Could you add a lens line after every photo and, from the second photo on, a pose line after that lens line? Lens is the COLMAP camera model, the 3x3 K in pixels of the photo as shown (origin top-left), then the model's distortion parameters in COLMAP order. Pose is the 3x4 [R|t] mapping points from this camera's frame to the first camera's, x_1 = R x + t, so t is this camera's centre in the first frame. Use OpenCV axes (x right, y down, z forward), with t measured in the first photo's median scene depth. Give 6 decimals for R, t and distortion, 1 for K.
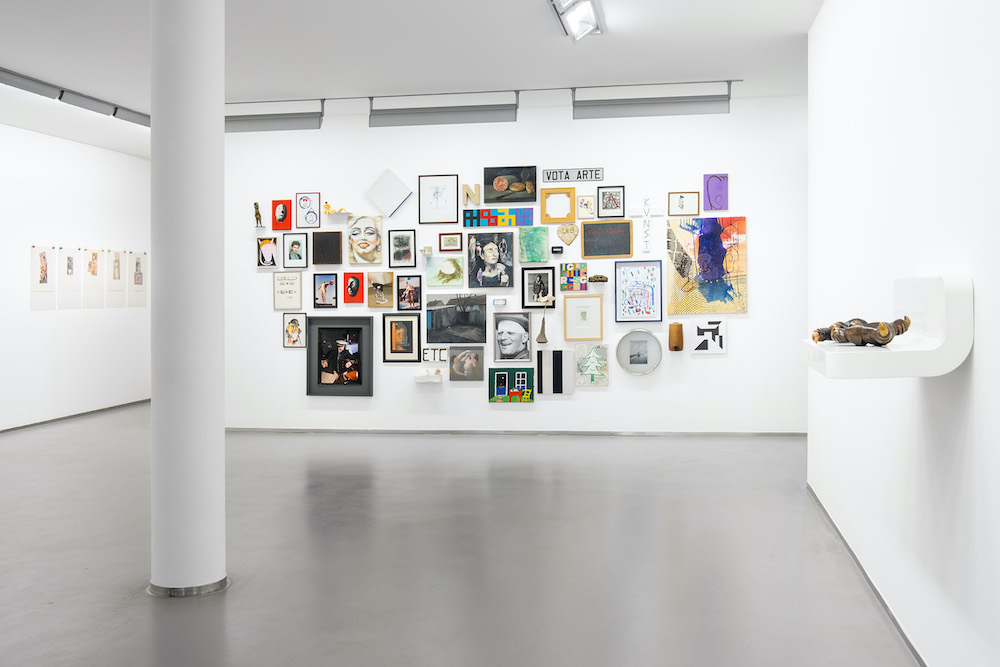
lens RADIAL K [[1094.8, 0, 500.5], [0, 1094.8, 326.9], [0, 0, 1]] dist [-0.025626, 0.000000]
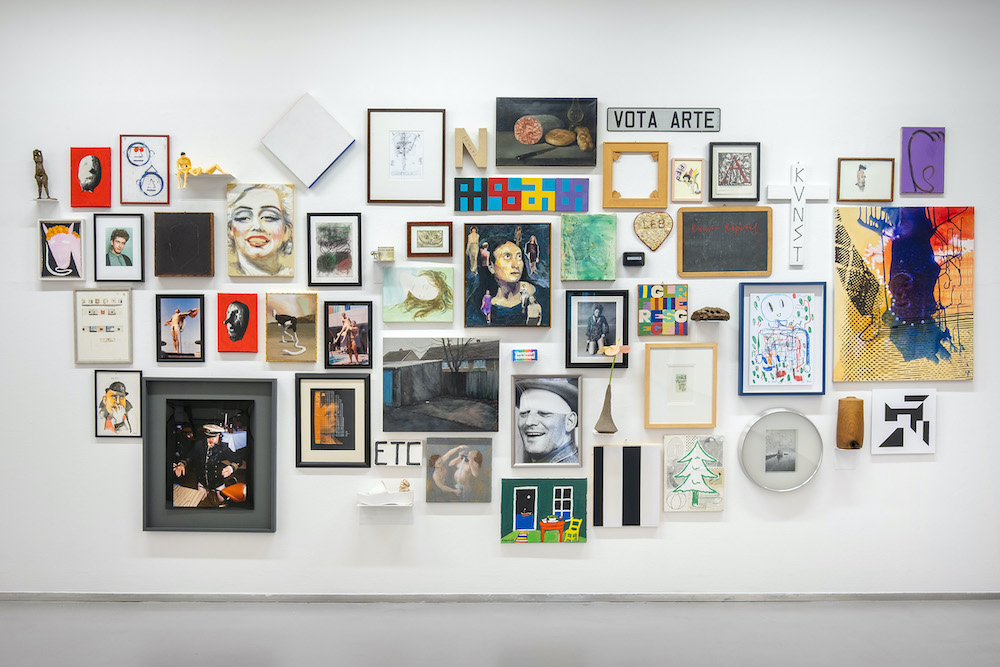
lens RADIAL K [[1082.7, 0, 497.9], [0, 1082.7, 341.4], [0, 0, 1]] dist [-0.020388, 0.000000]
pose [[0.983929, 0.004015, 0.178514, -0.106787], [-0.012058, 0.998959, 0.043993, -0.052238], [-0.178151, -0.045439, 0.982953, 0.486929]]
